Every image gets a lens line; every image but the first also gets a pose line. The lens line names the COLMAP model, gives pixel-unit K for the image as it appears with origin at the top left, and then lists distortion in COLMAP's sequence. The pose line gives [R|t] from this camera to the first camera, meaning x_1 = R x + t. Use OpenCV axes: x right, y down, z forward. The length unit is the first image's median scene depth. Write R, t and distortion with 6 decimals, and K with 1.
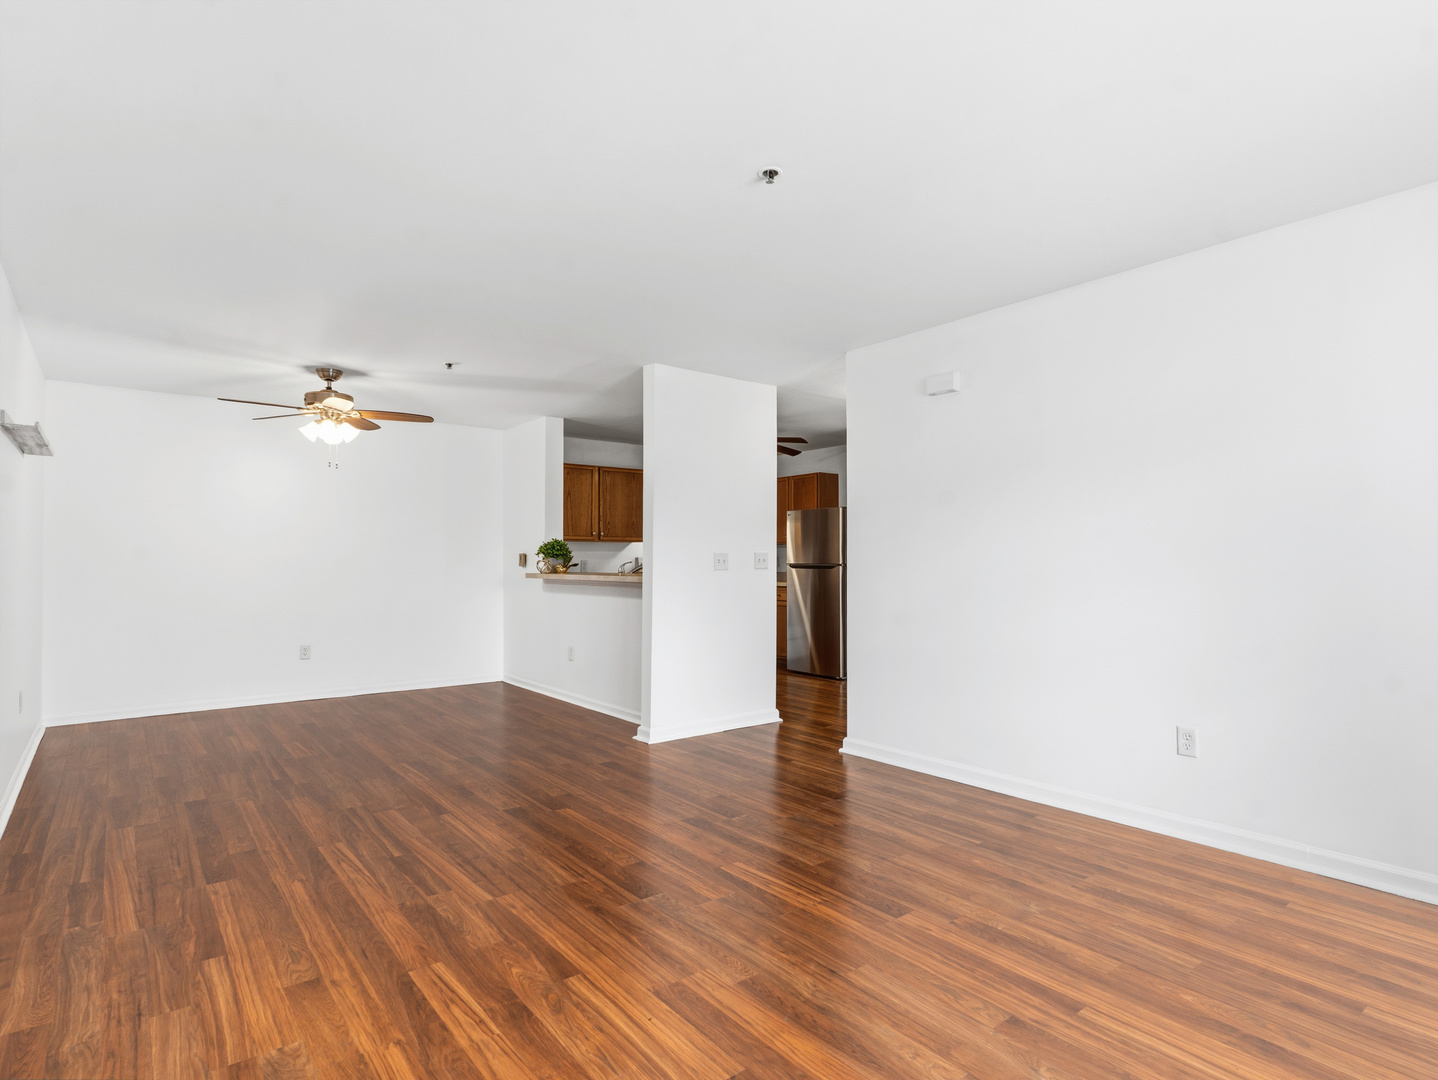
lens RADIAL K [[750.8, 0, 723.8], [0, 750.8, 544.9], [0, 0, 1]] dist [-0.005087, -0.000851]
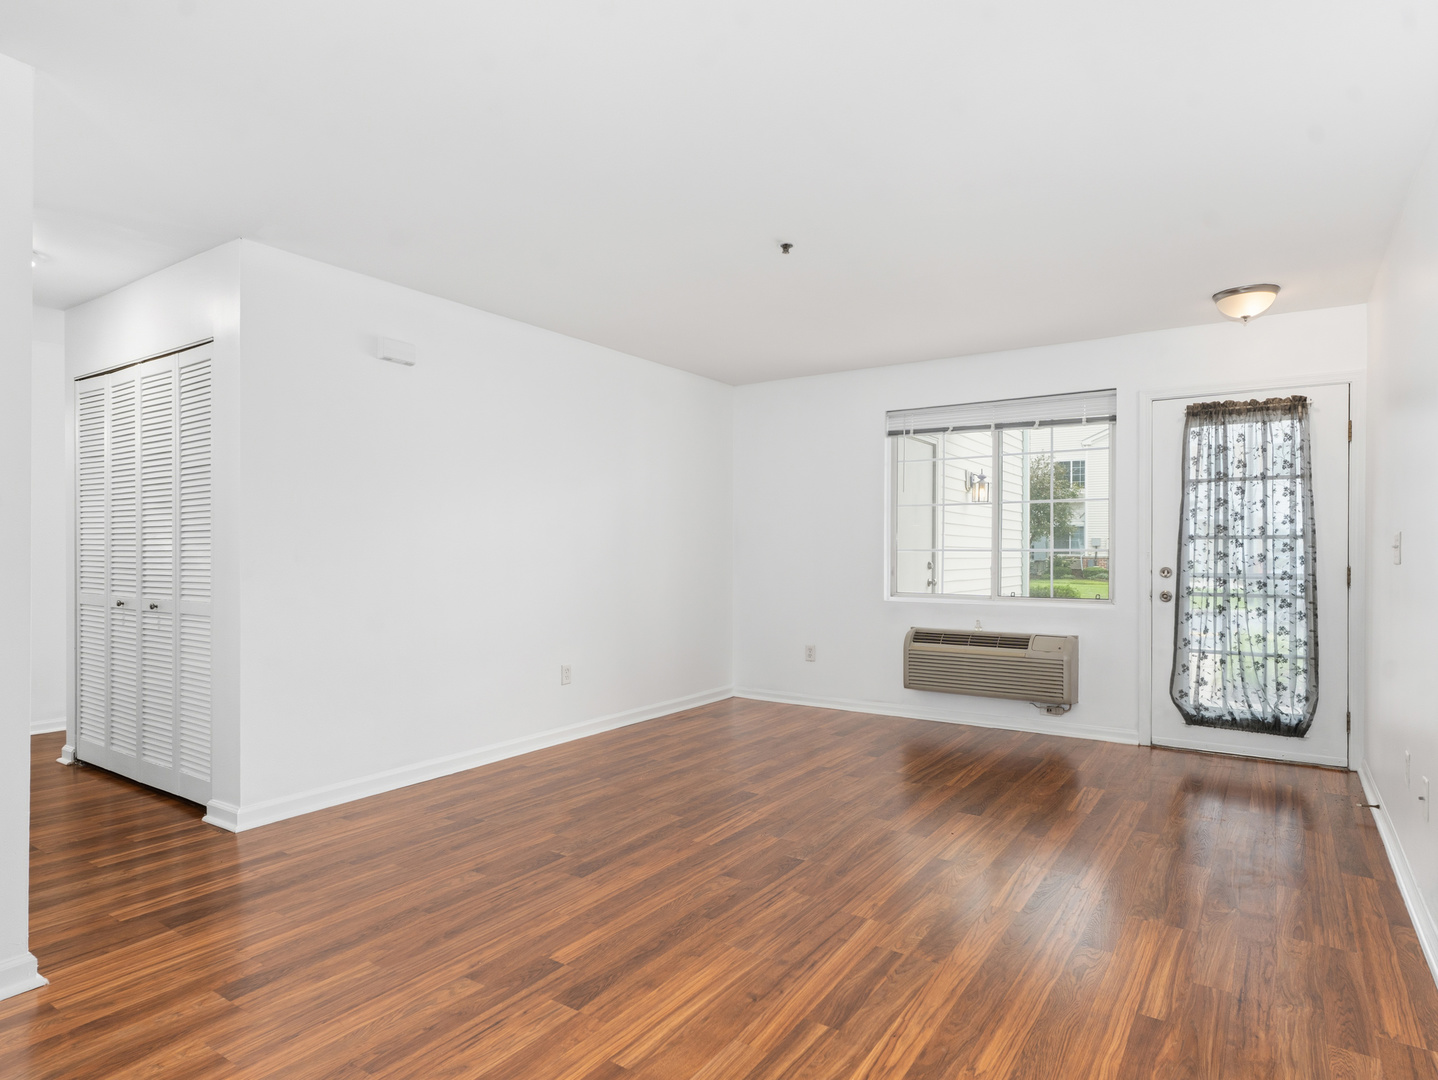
lens RADIAL K [[774.7, 0, 717.0], [0, 774.7, 543.0], [0, 0, 1]] dist [-0.013995, 0.004086]
pose [[-0.258167, 0.008243, 0.966065, -1.177726], [-0.020969, 0.999680, -0.014133, 0.029702], [-0.965873, -0.023906, -0.257912, 1.438855]]
